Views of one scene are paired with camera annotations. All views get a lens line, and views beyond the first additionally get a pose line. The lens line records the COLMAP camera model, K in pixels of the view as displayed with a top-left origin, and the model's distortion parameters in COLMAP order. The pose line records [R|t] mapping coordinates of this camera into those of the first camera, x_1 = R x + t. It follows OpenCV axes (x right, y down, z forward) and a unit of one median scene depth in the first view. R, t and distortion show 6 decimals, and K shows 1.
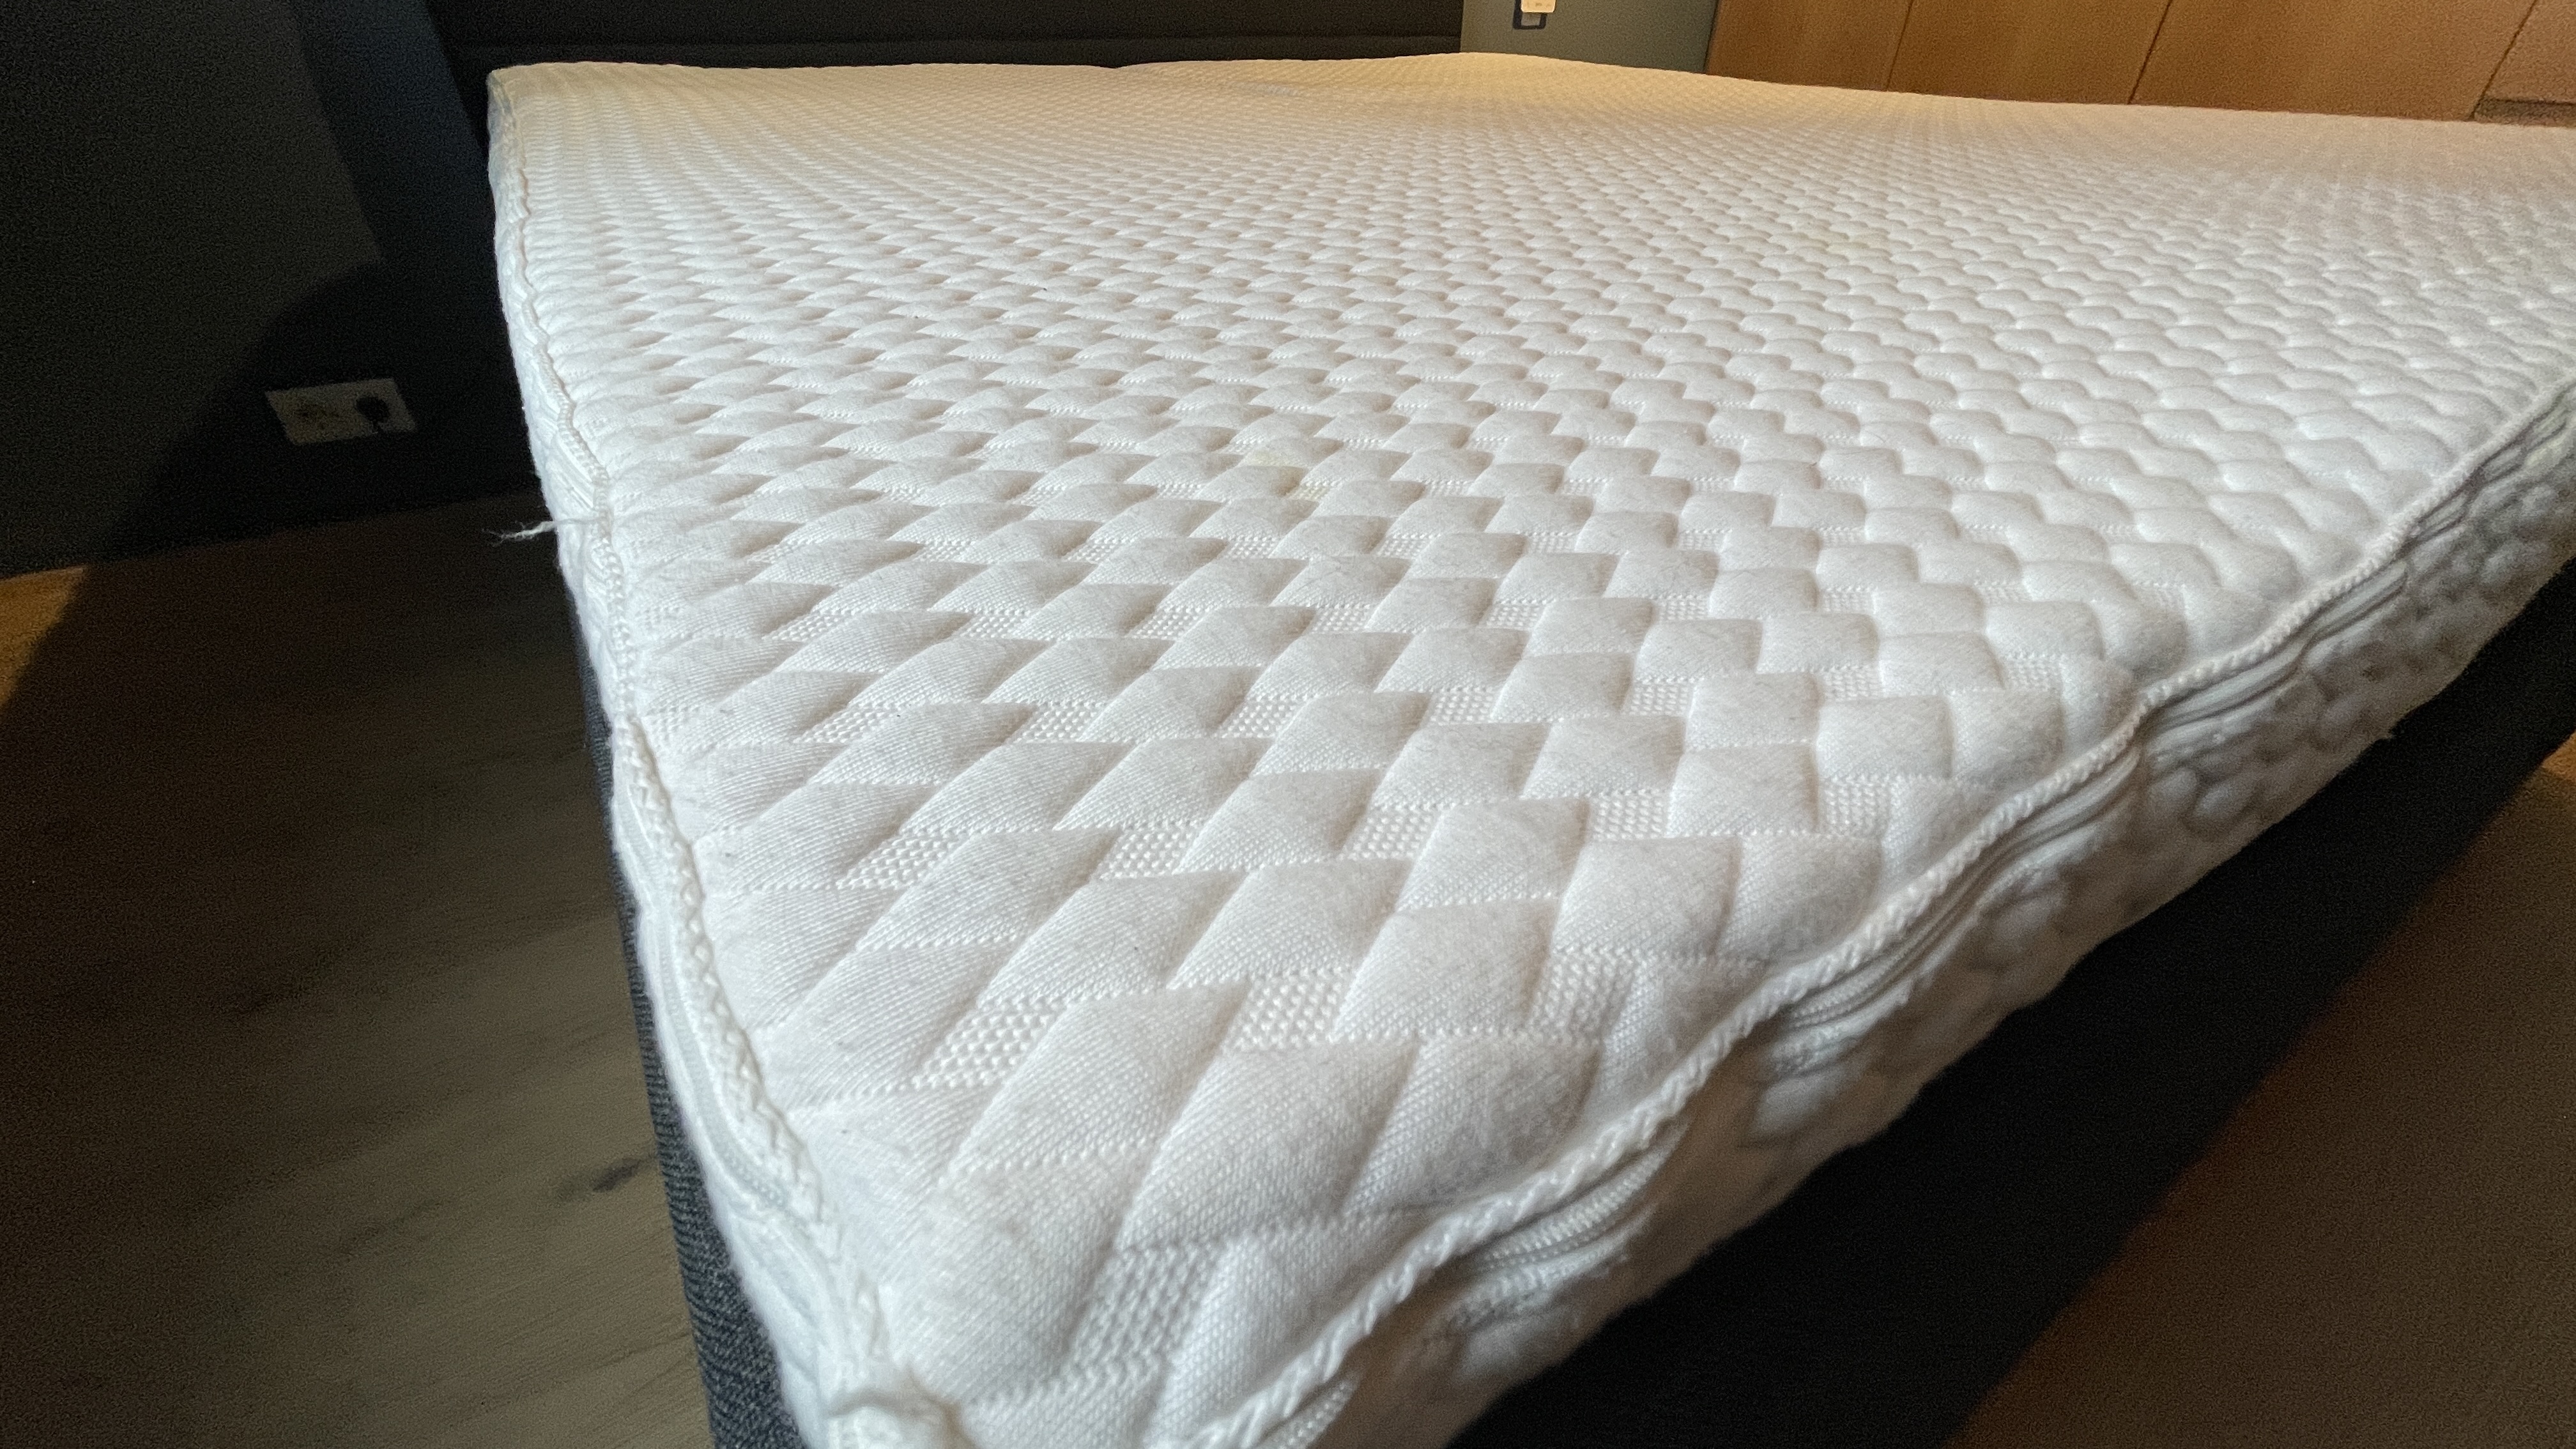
lens RADIAL K [[1046.3, 0, 1282.8], [0, 1046.3, 724.1], [0, 0, 1]] dist [-0.001952, -0.000145]
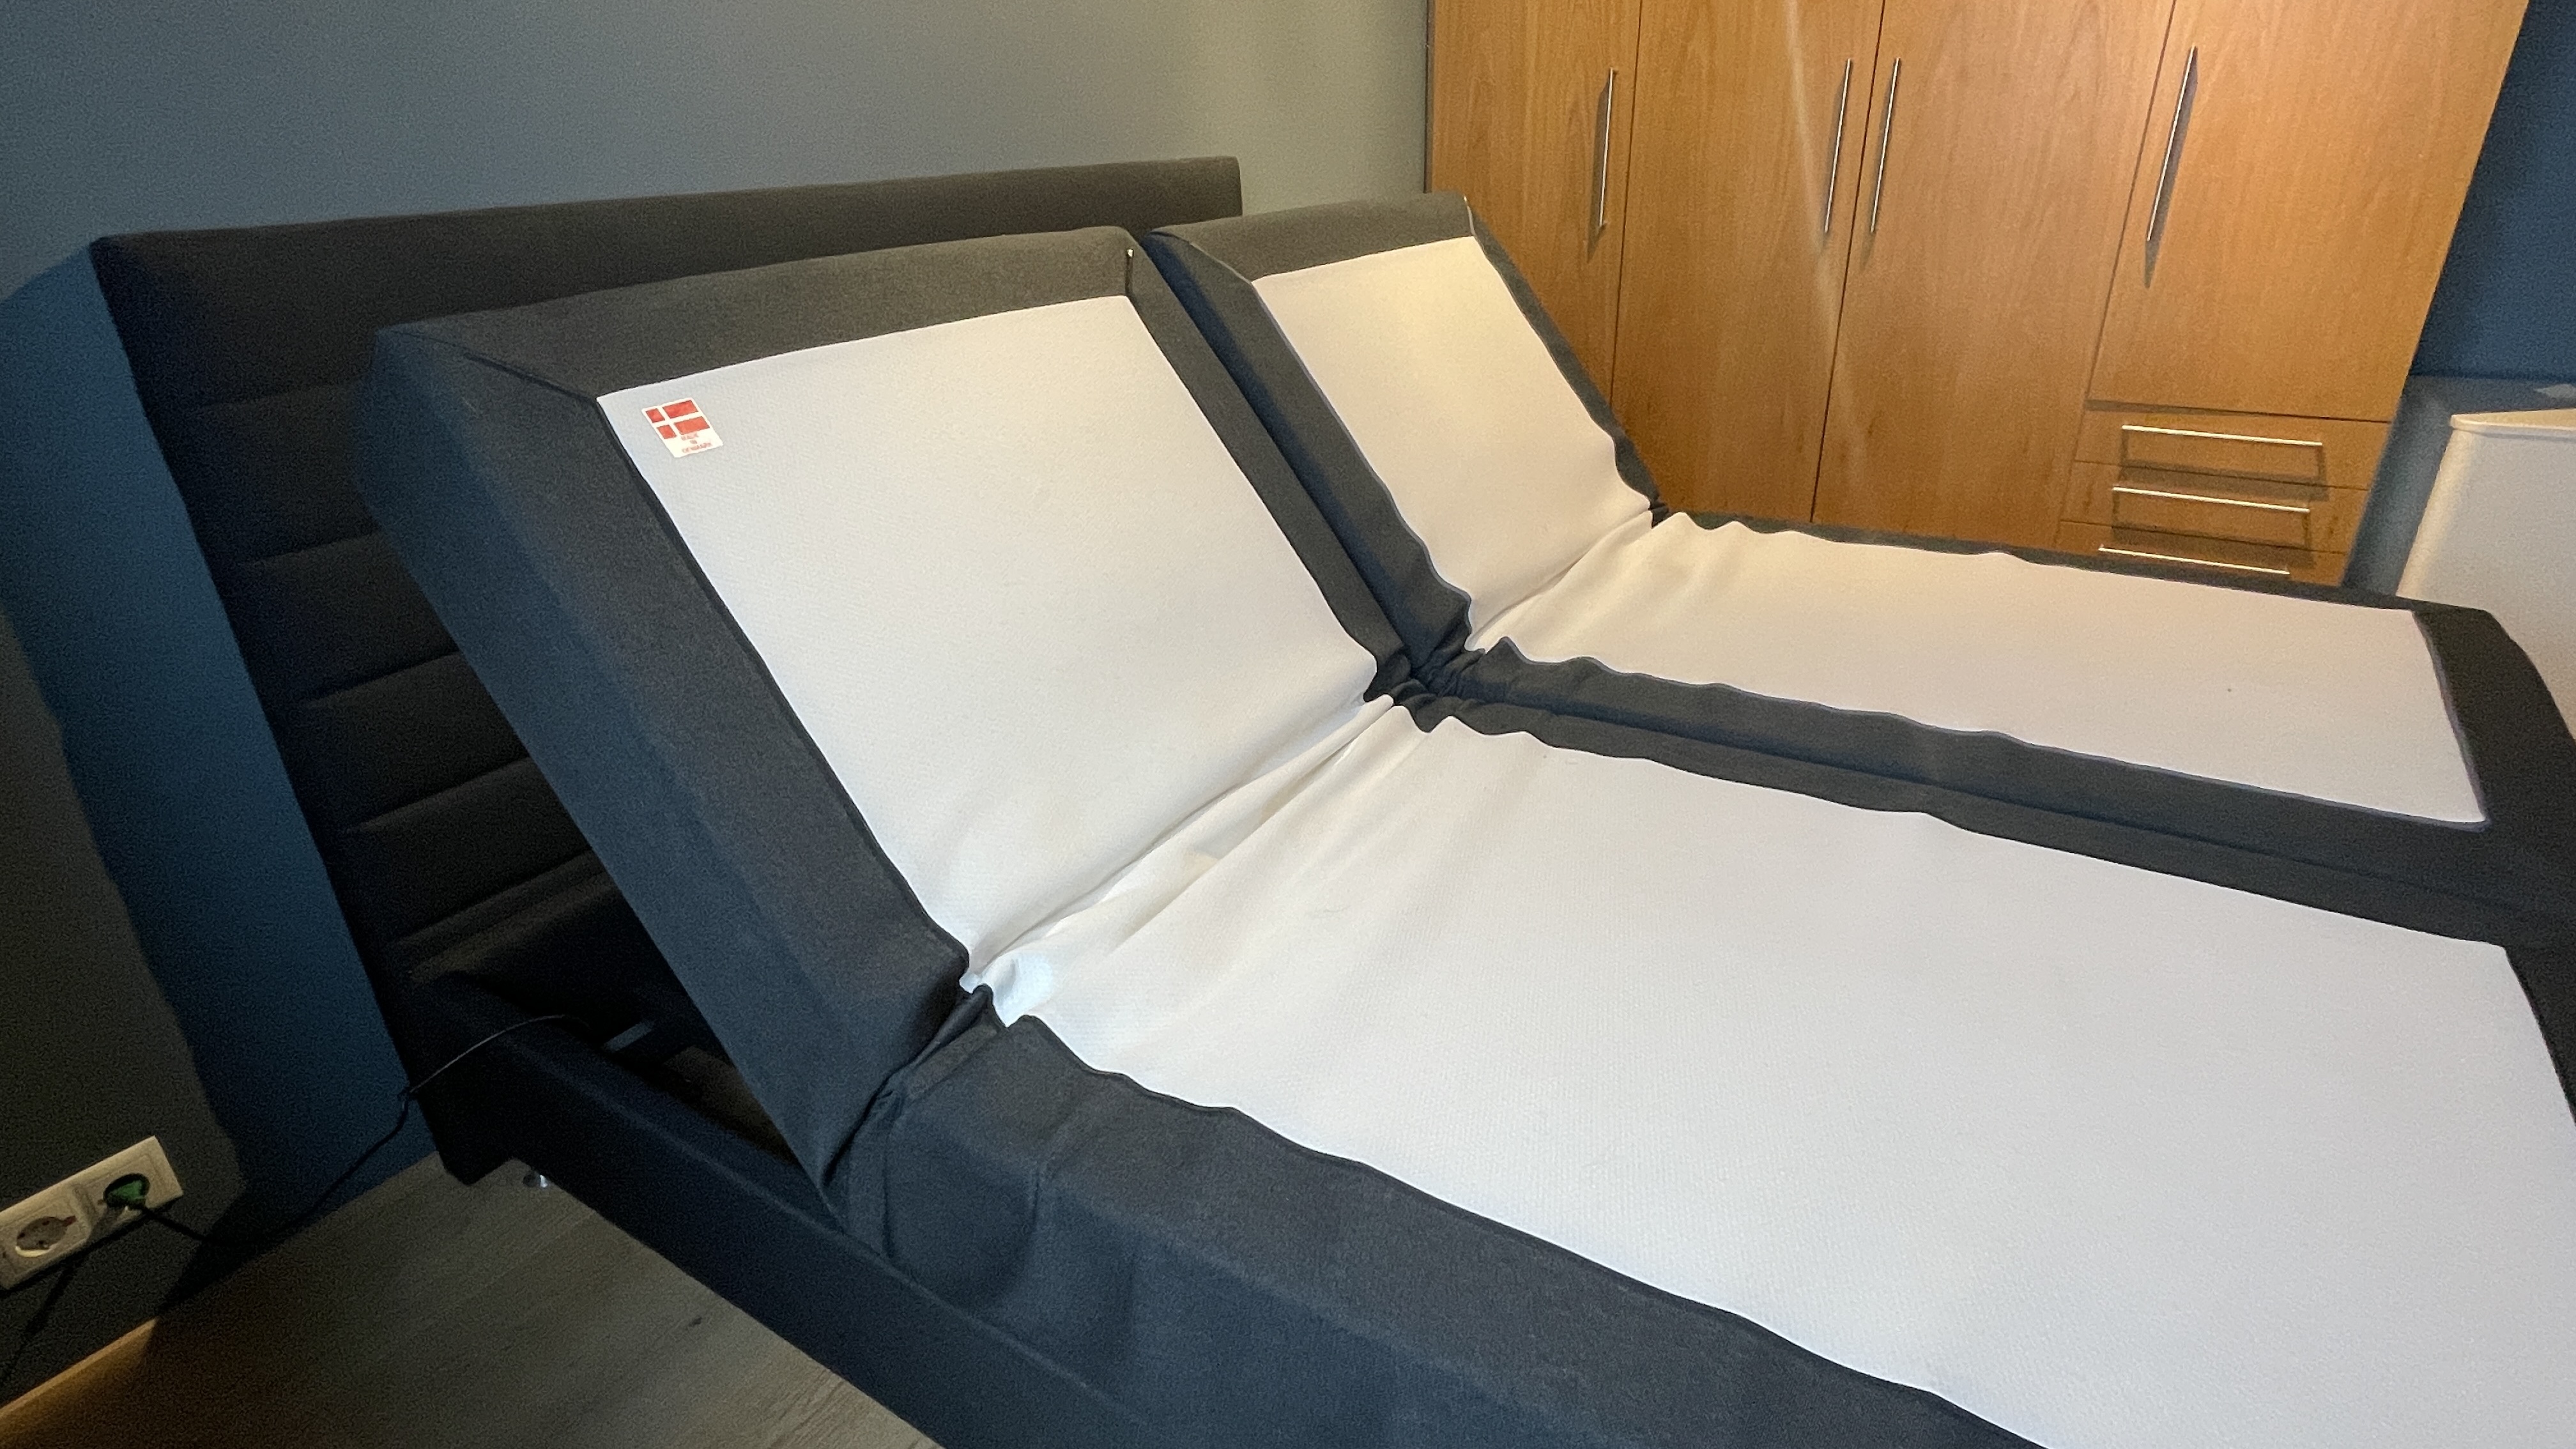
lens RADIAL K [[1313.0, 0, 1288.0], [0, 1313.0, 724.5], [0, 0, 1]] dist [0.000217, 0.001114]
pose [[0.908829, -0.200328, 0.365921, -2.788460], [0.261816, 0.956797, -0.126455, -1.837966], [-0.324780, 0.210730, 0.922015, -0.708489]]
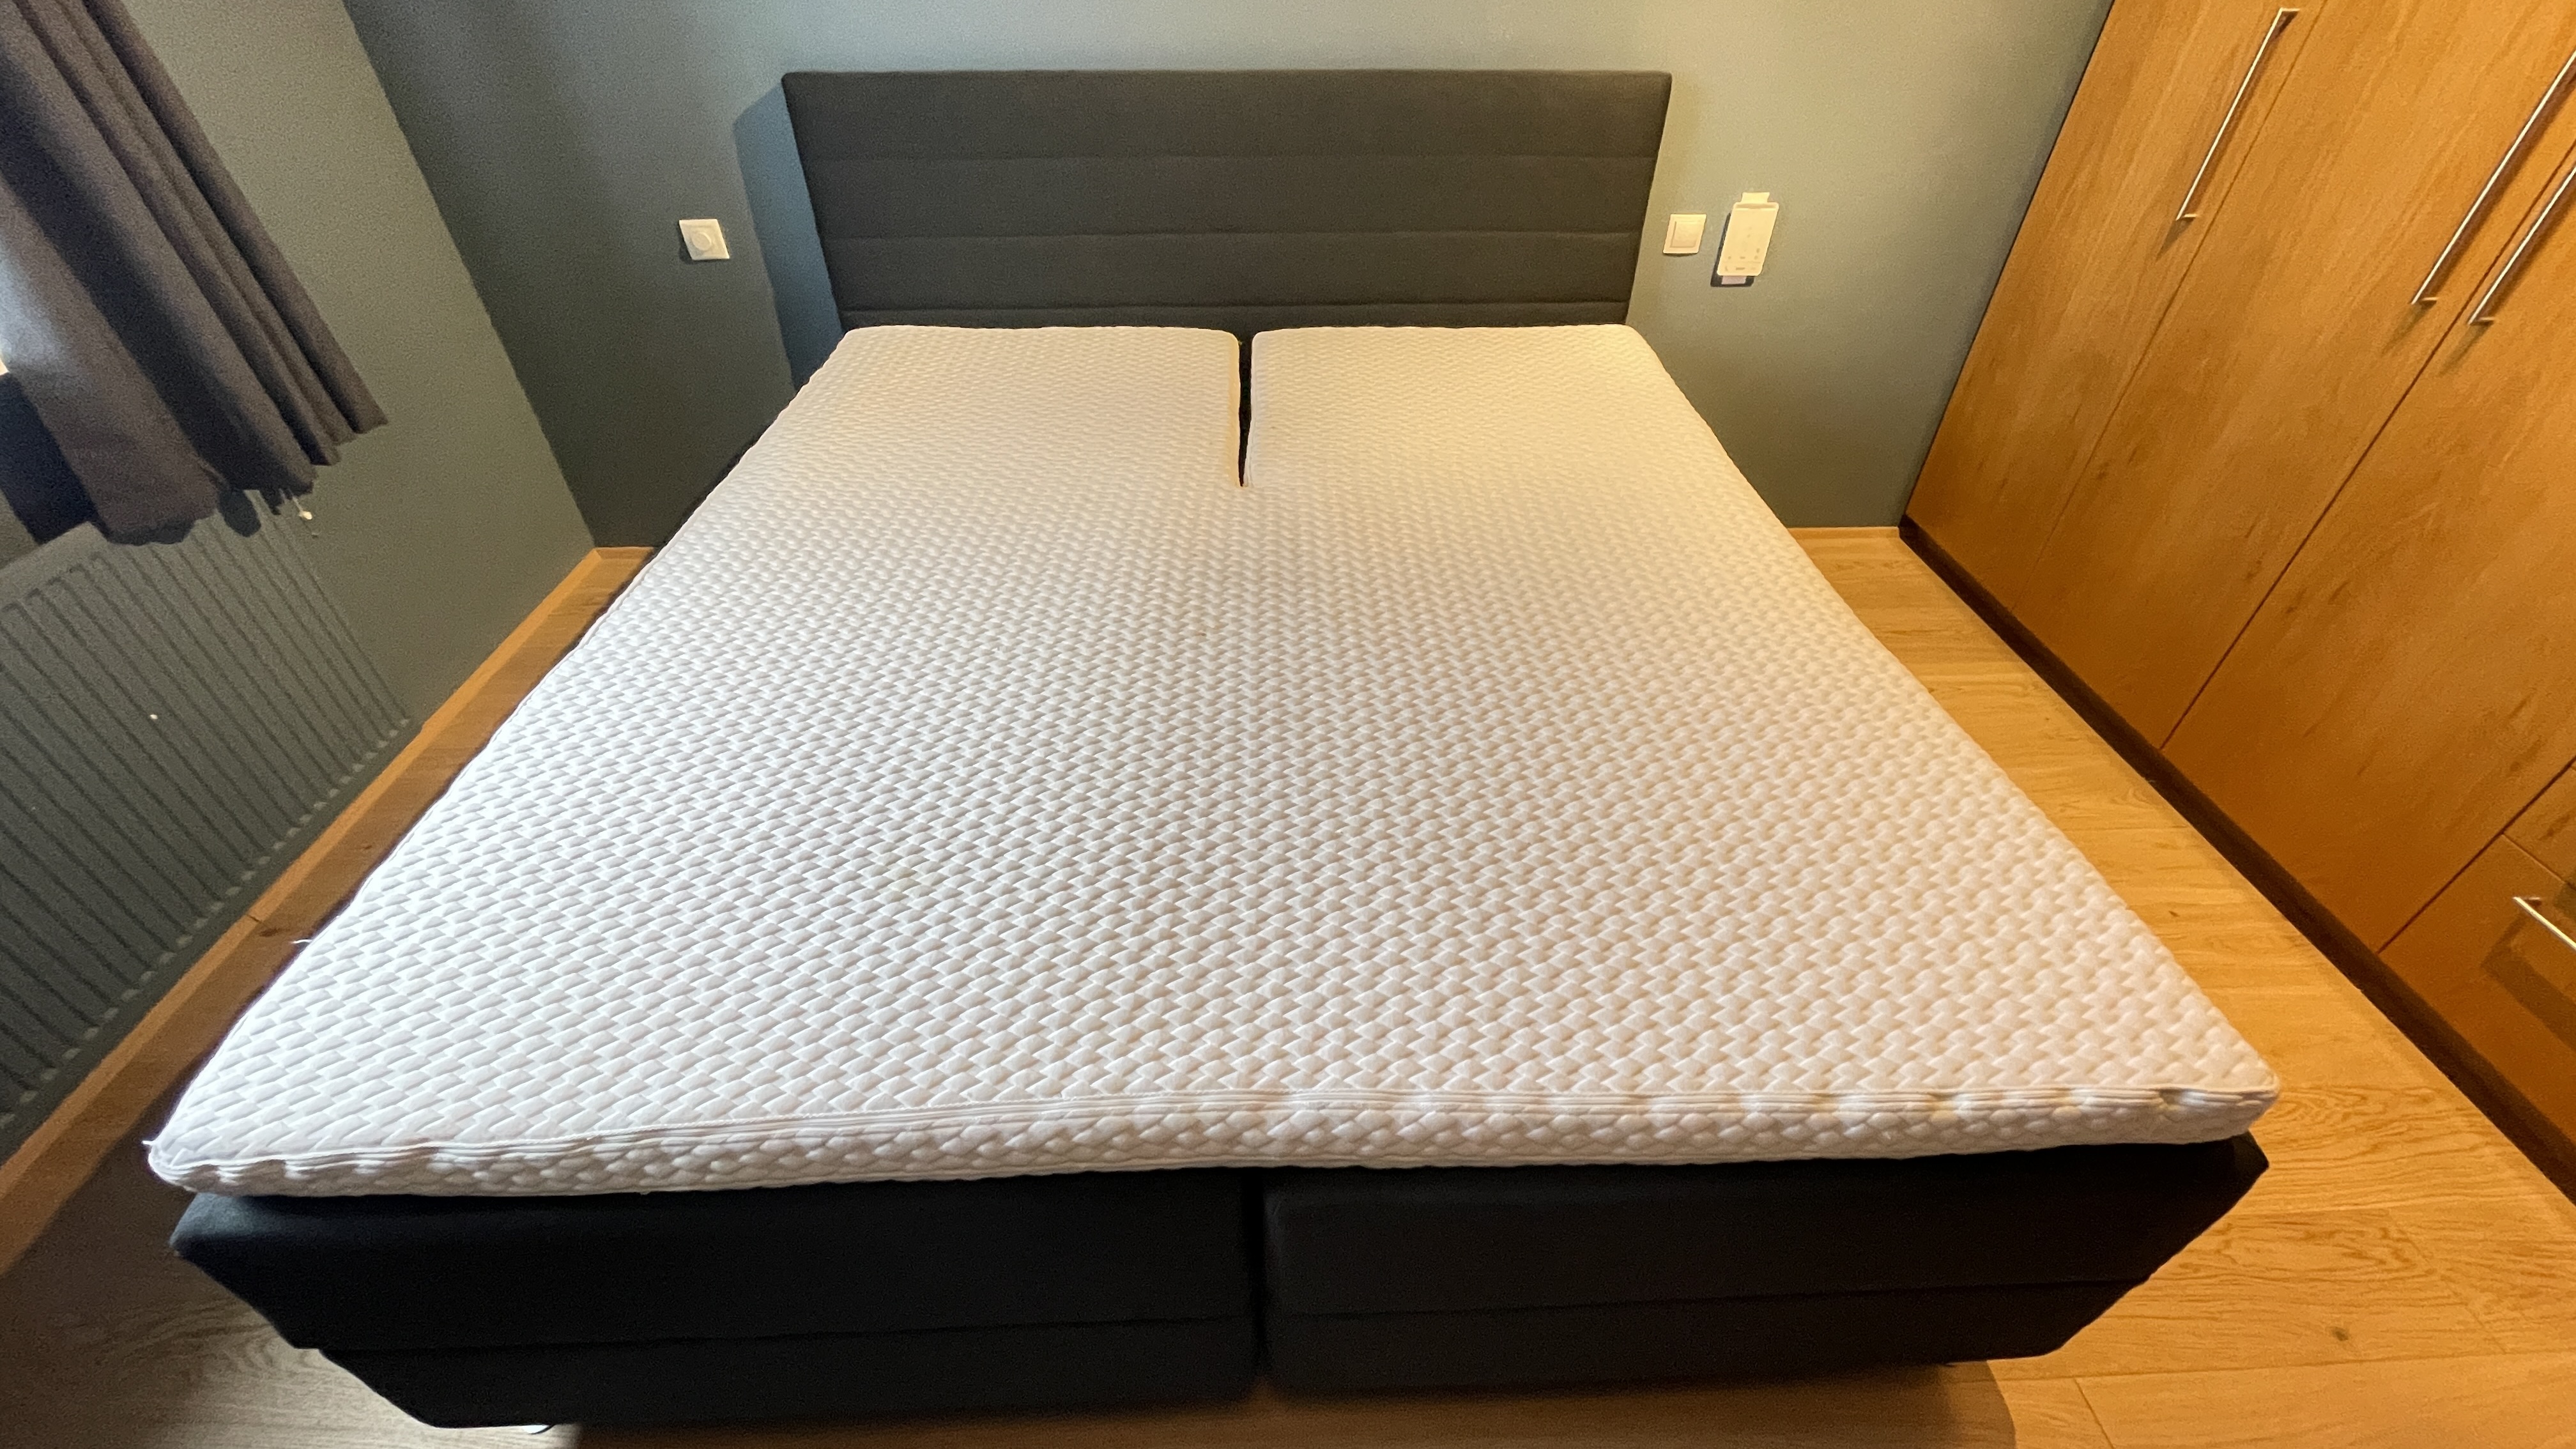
lens RADIAL K [[1042.6, 0, 1297.5], [0, 1042.6, 718.8], [0, 0, 1]] dist [-0.001923, -0.000281]
pose [[0.862024, 0.316519, -0.395892, 3.940122], [-0.291856, 0.948537, 0.122868, -2.554585], [0.414409, 0.009628, 0.910040, -1.158495]]
